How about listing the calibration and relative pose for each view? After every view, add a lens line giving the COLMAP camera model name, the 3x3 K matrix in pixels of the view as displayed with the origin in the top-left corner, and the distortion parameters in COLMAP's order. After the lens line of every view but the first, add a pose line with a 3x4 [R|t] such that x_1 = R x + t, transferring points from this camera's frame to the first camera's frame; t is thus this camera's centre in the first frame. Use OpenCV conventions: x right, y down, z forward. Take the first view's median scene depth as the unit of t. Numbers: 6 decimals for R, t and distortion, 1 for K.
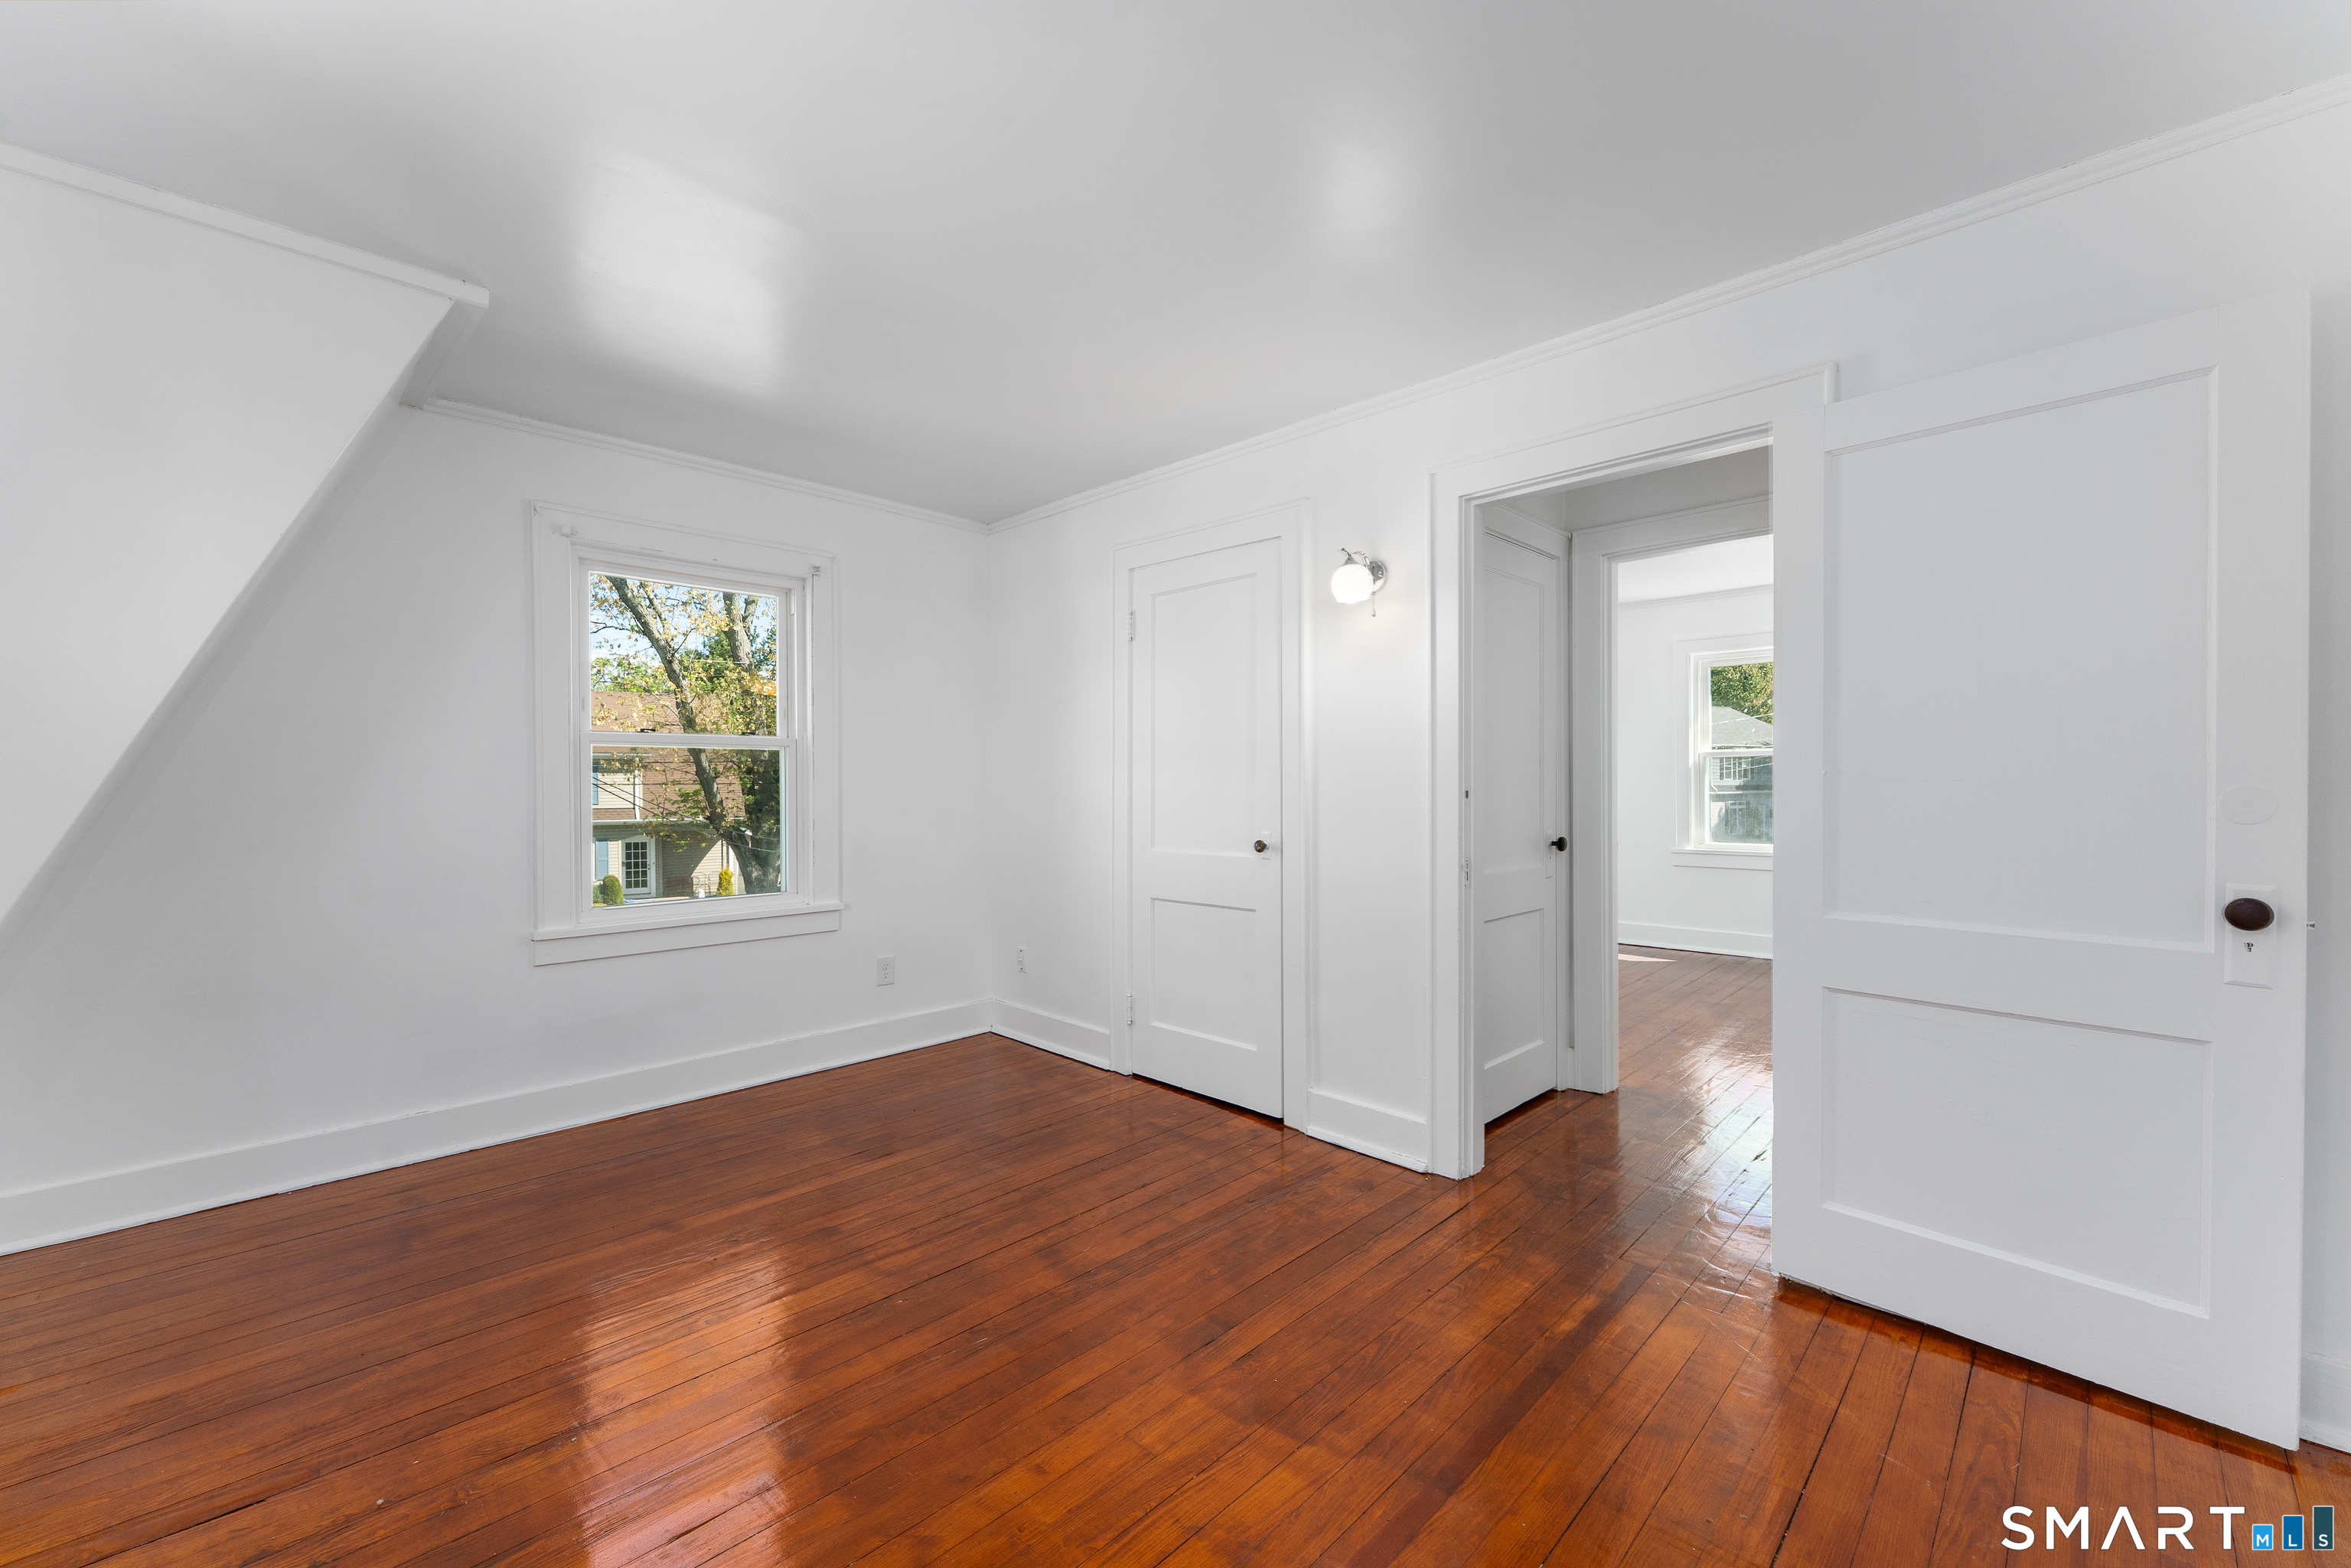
lens RADIAL K [[956.4, 0, 1177.2], [0, 956.4, 798.3], [0, 0, 1]] dist [0.002177, -0.000758]
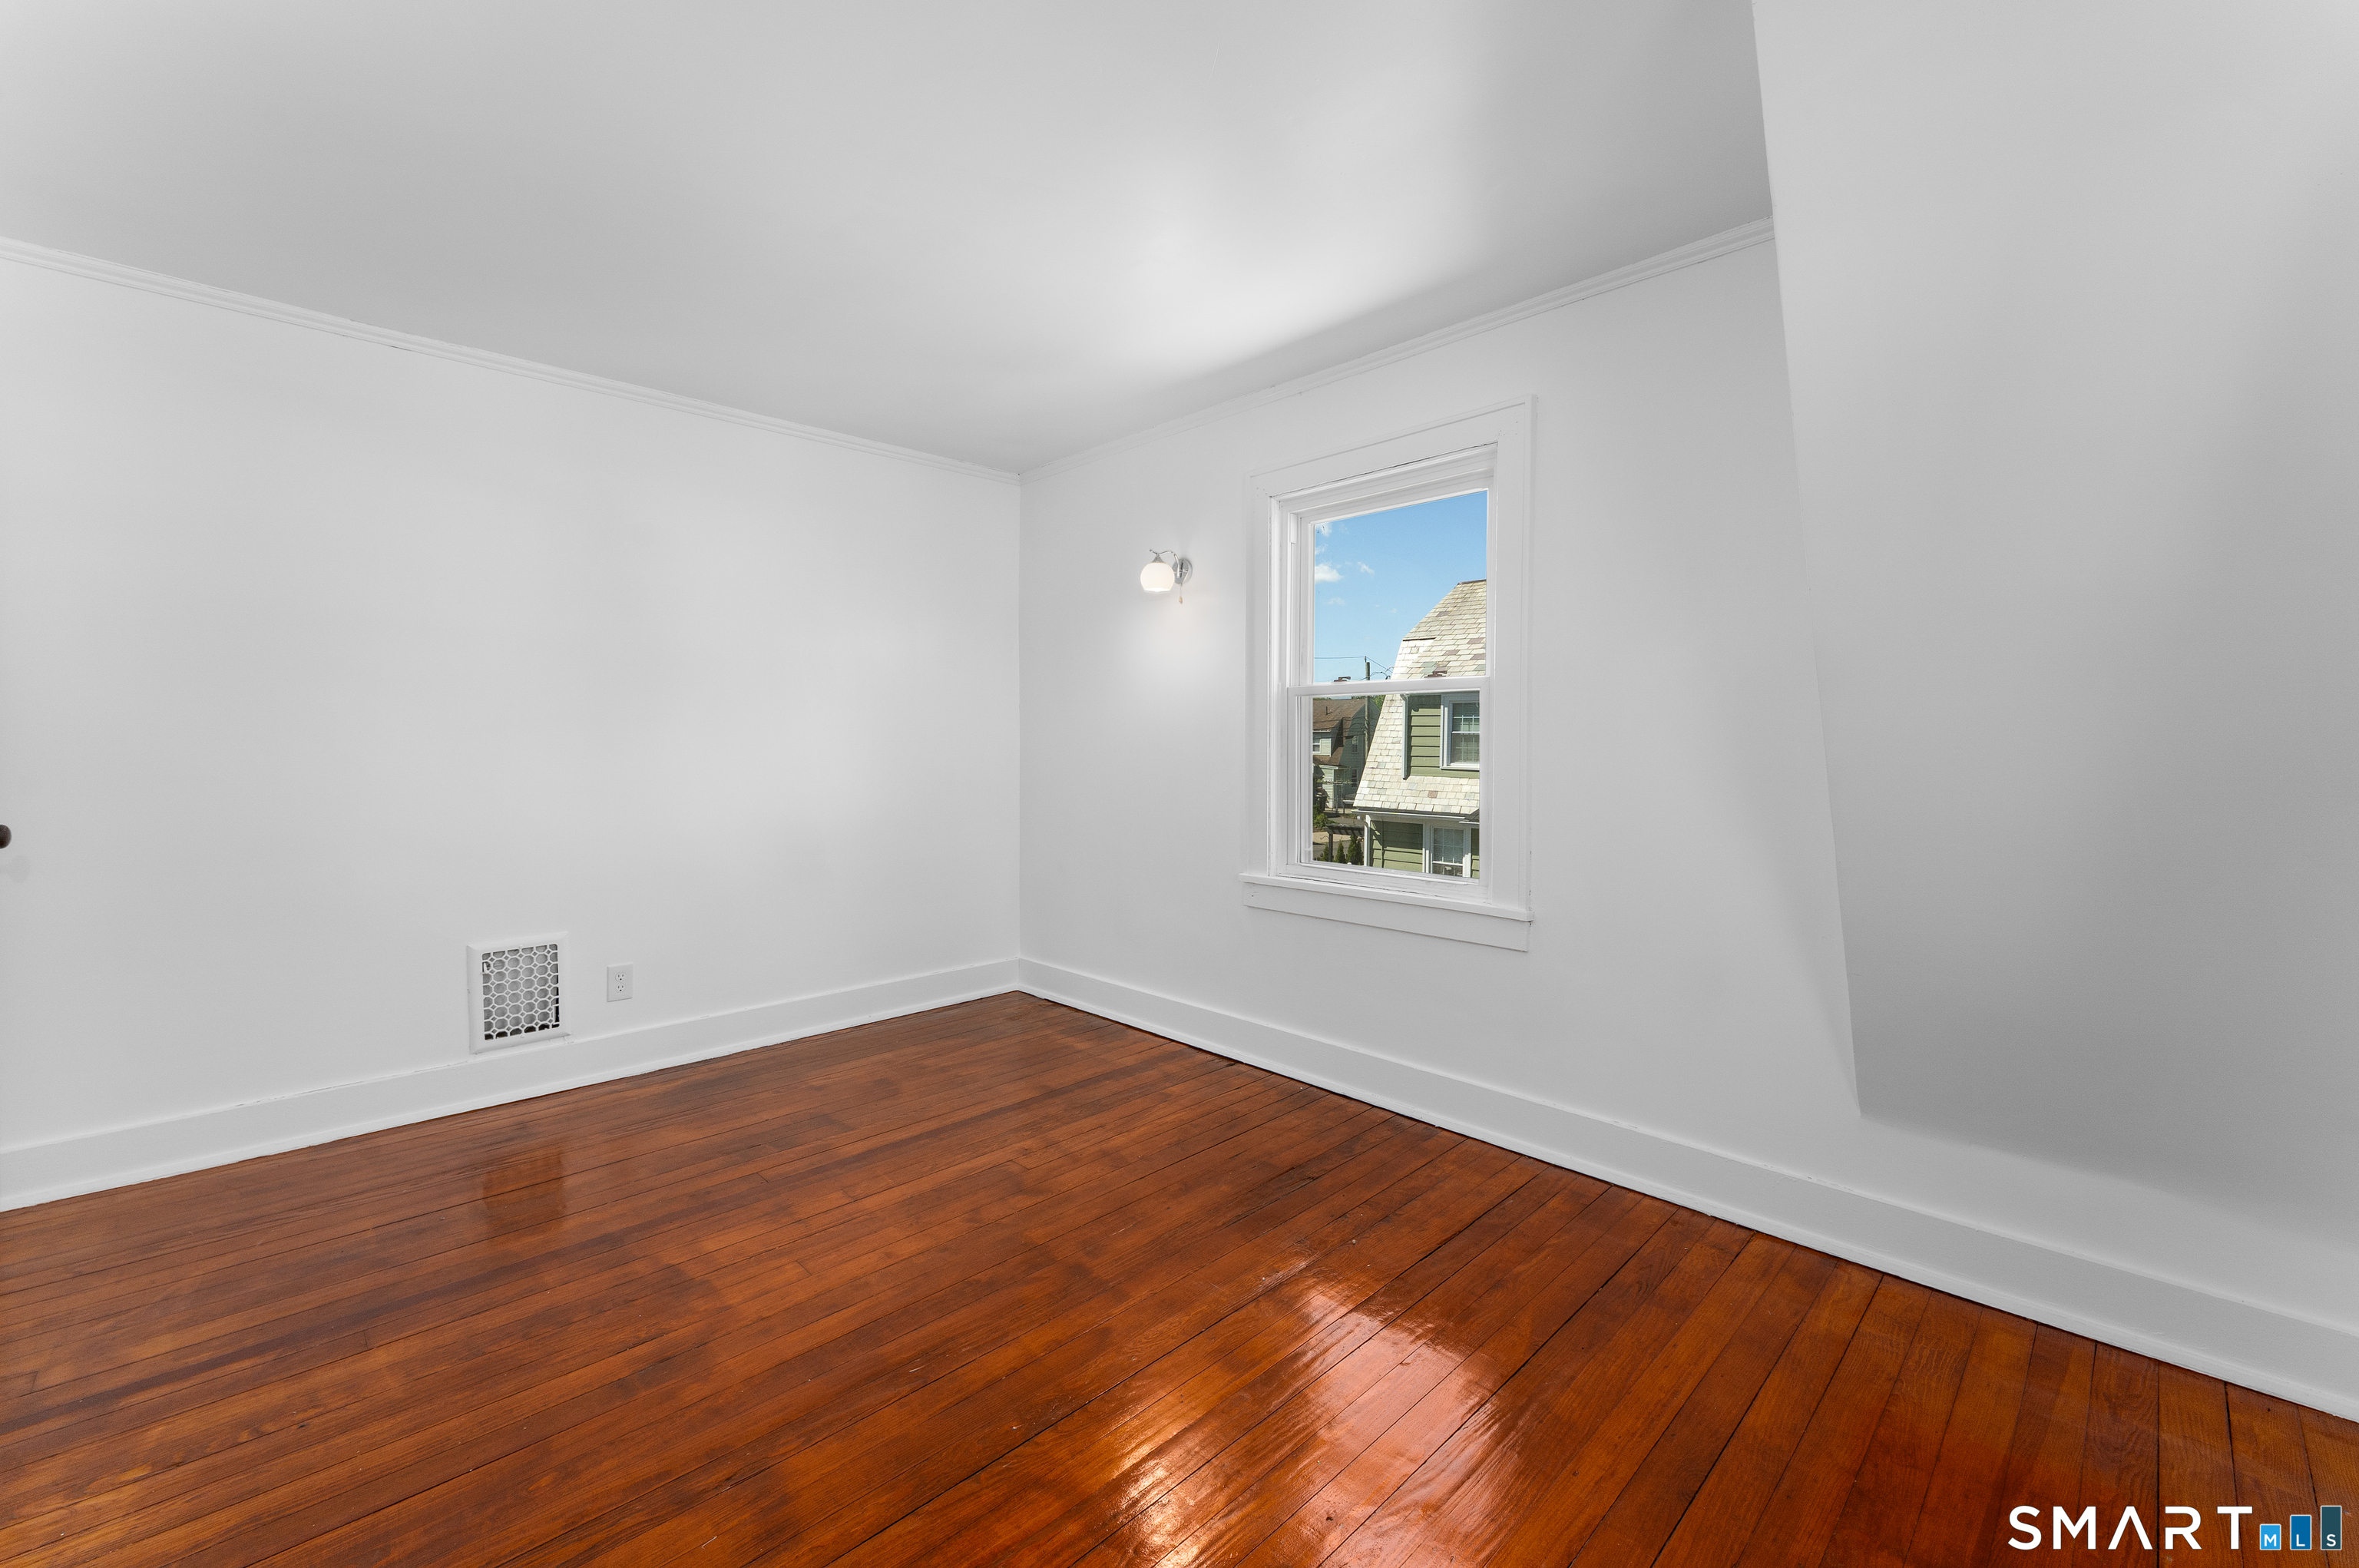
lens RADIAL K [[942.7, 0, 1154.1], [0, 942.7, 761.5], [0, 0, 1]] dist [0.006844, -0.000876]
pose [[-0.998833, 0.001046, 0.048285, -0.380153], [0.002853, 0.999297, 0.037377, -0.018602], [-0.048212, 0.037471, -0.998134, 1.495919]]
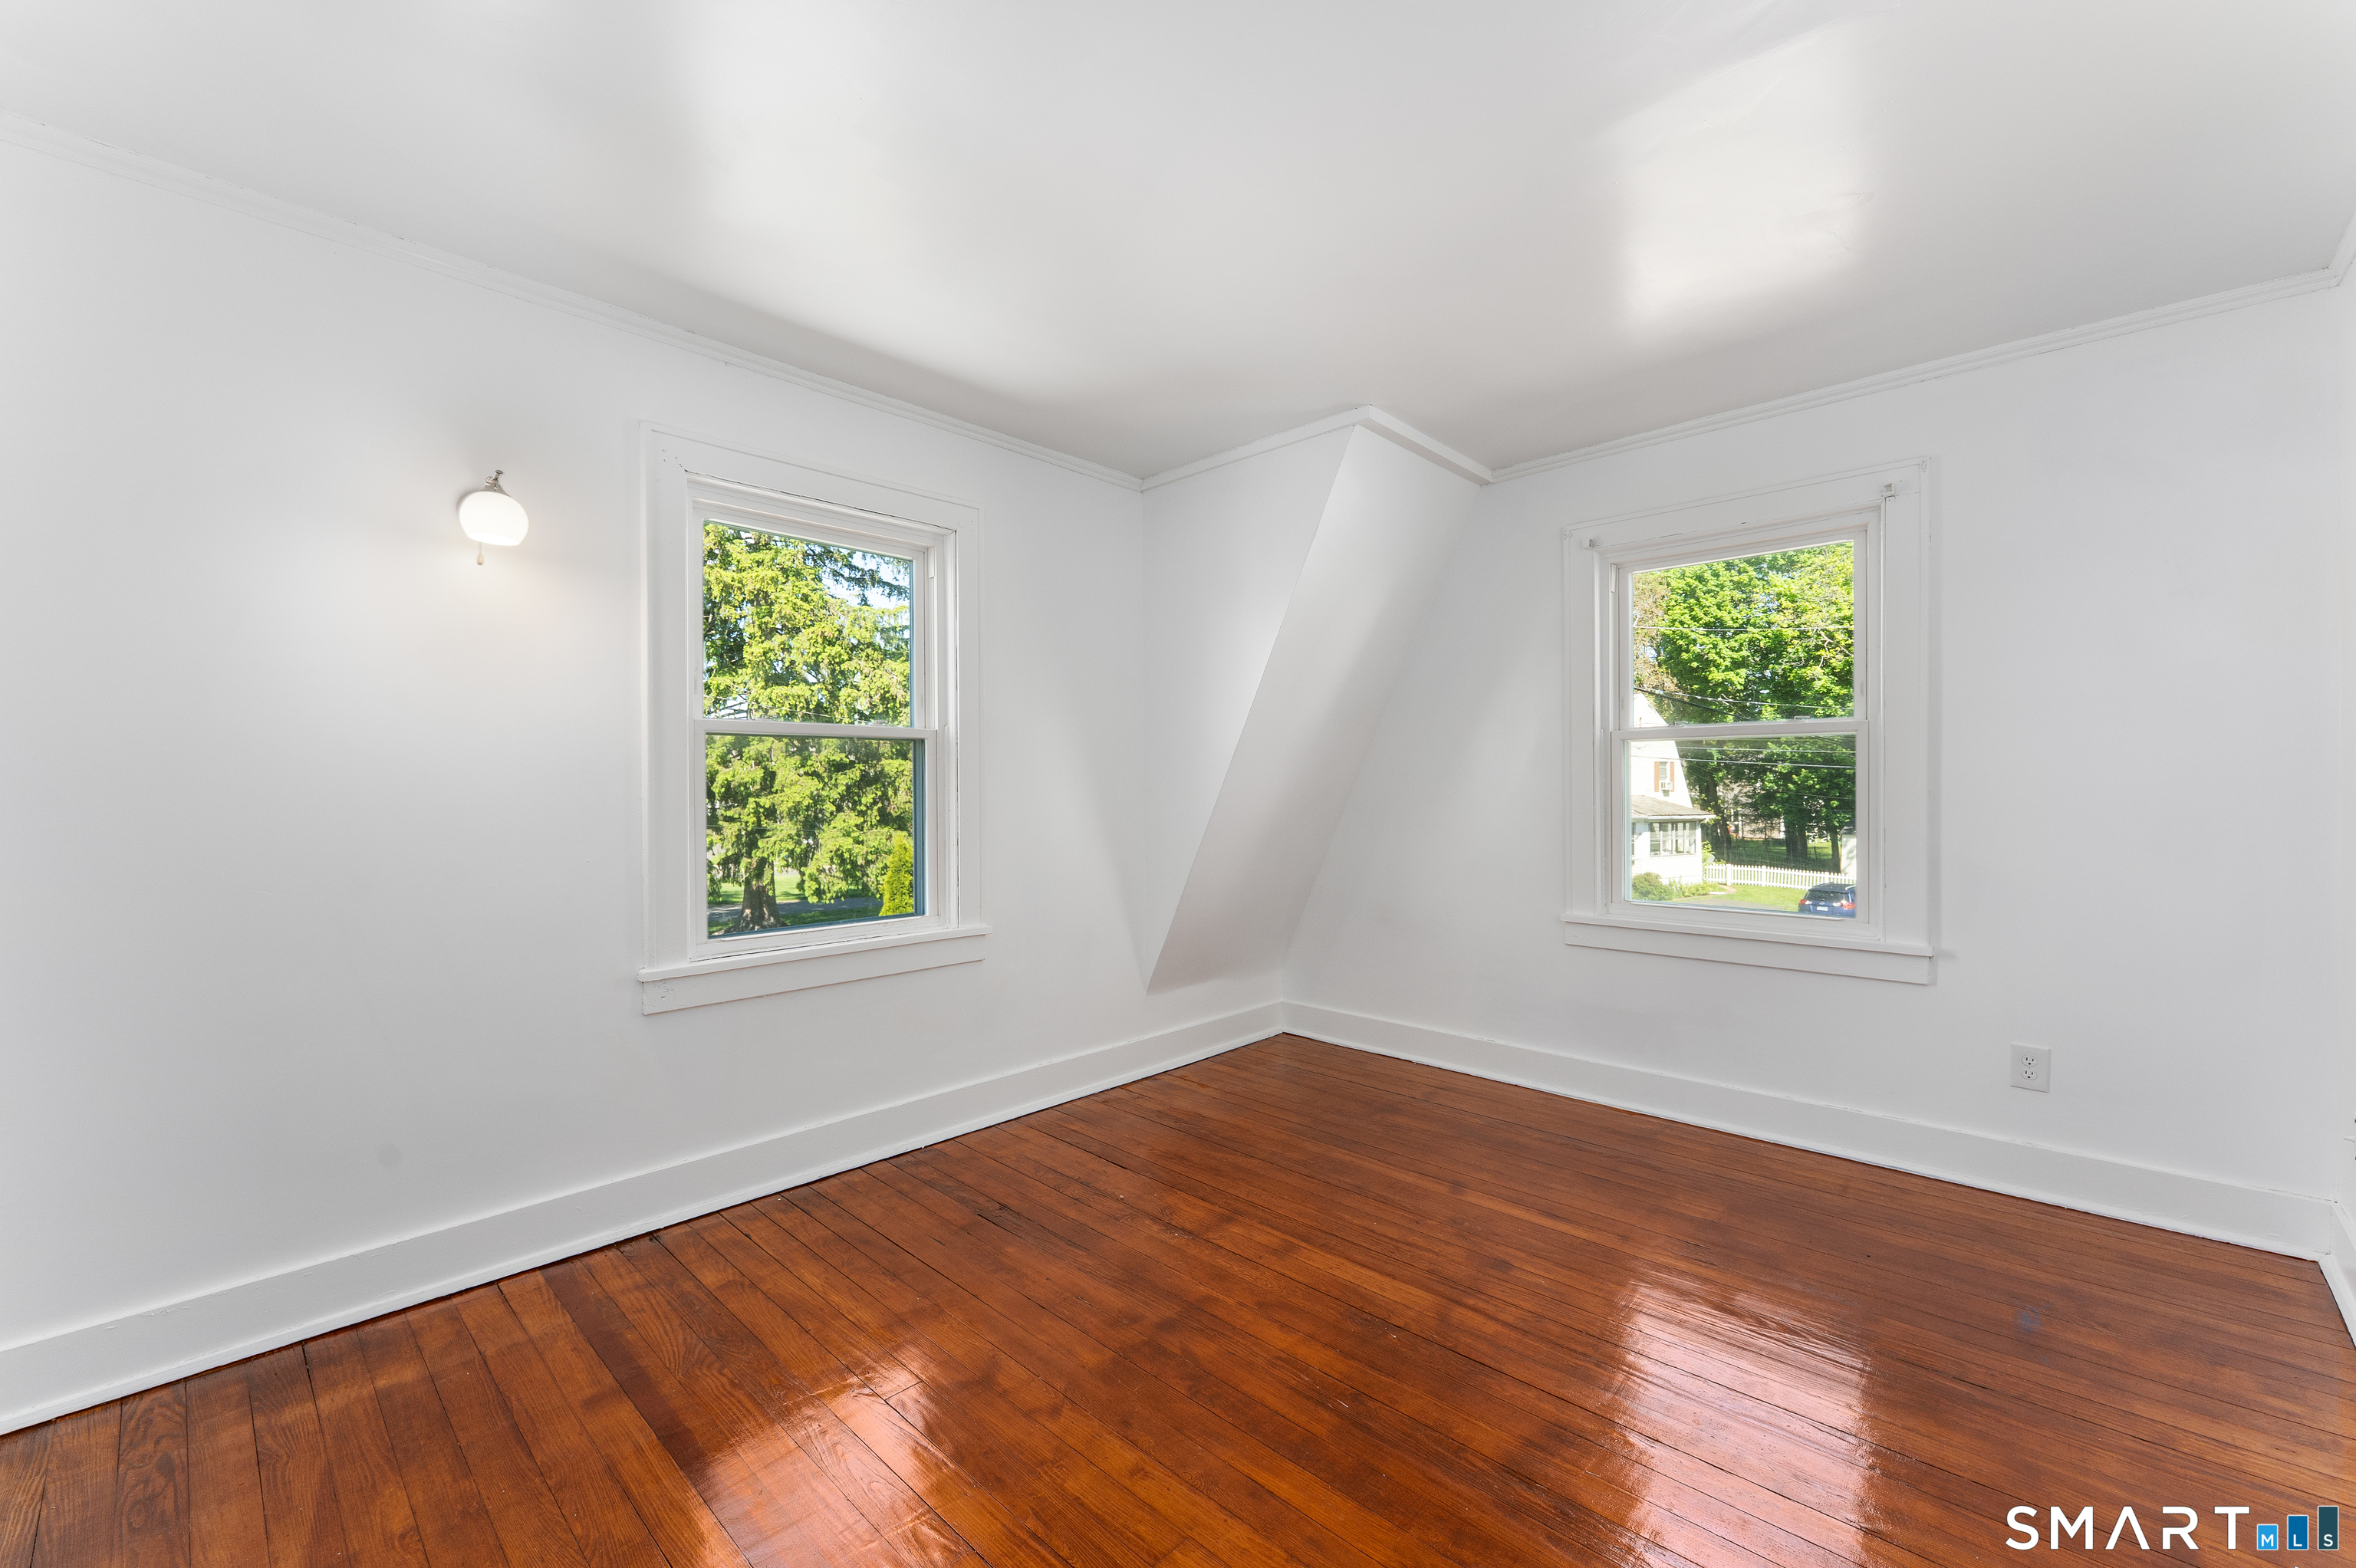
lens RADIAL K [[958.4, 0, 1169.0], [0, 958.4, 785.3], [0, 0, 1]] dist [0.002177, -0.000758]
pose [[-0.007313, 0.002610, -0.999970, 0.559906], [-0.011225, 0.999933, 0.002692, -0.007945], [0.999910, 0.011244, -0.007283, 0.683130]]
